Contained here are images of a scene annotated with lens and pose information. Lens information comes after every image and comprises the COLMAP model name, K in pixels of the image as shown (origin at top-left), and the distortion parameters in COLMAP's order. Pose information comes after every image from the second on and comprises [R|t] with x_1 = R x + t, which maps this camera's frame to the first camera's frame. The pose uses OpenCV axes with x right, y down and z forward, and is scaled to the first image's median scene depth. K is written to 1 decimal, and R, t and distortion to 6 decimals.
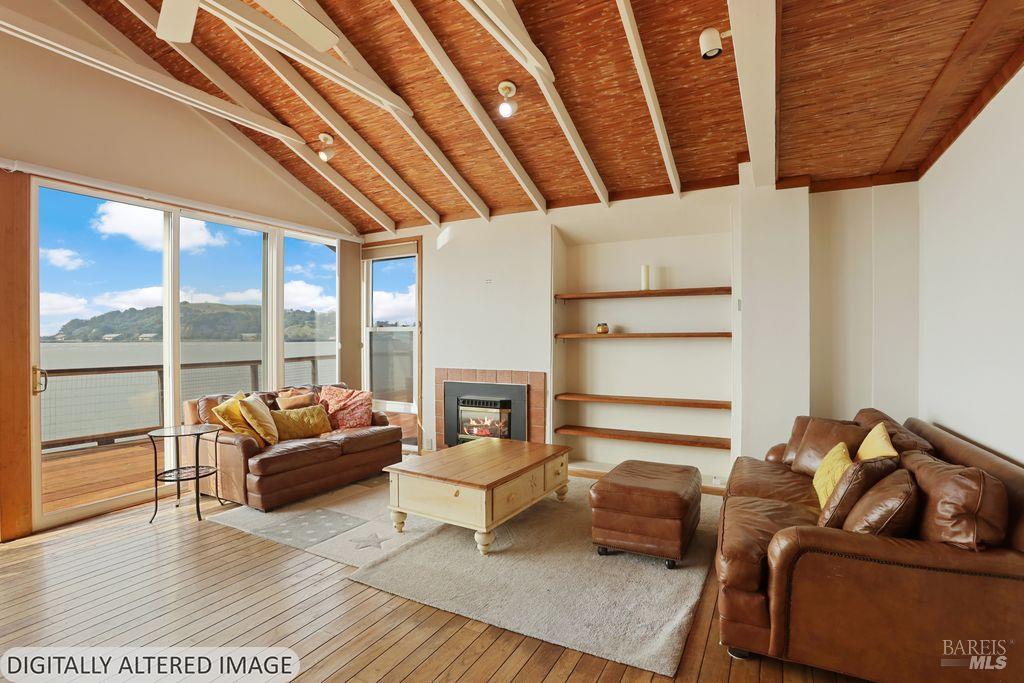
lens RADIAL K [[506.4, 0, 499.6], [0, 506.4, 338.7], [0, 0, 1]] dist [-0.040223, 0.012420]
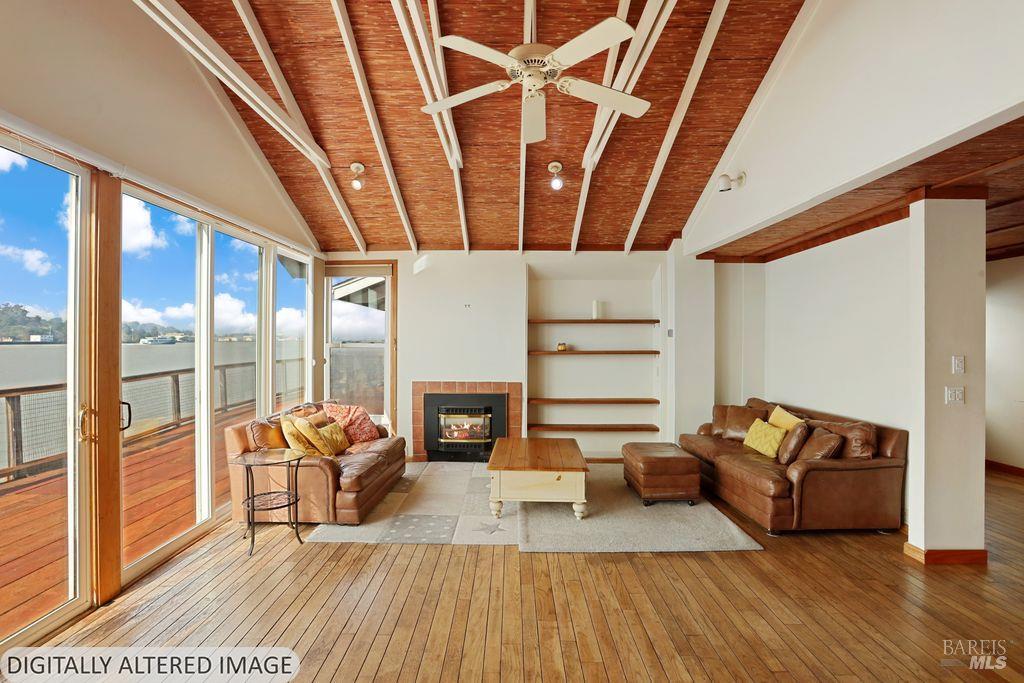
lens RADIAL K [[506.4, 0, 505.4], [0, 506.4, 339.7], [0, 0, 1]] dist [-0.040223, 0.012420]
pose [[0.879159, 0.003005, 0.476518, -0.699950], [-0.001539, 0.999993, -0.003465, -0.043815], [-0.476525, 0.002313, 0.879158, -0.085339]]
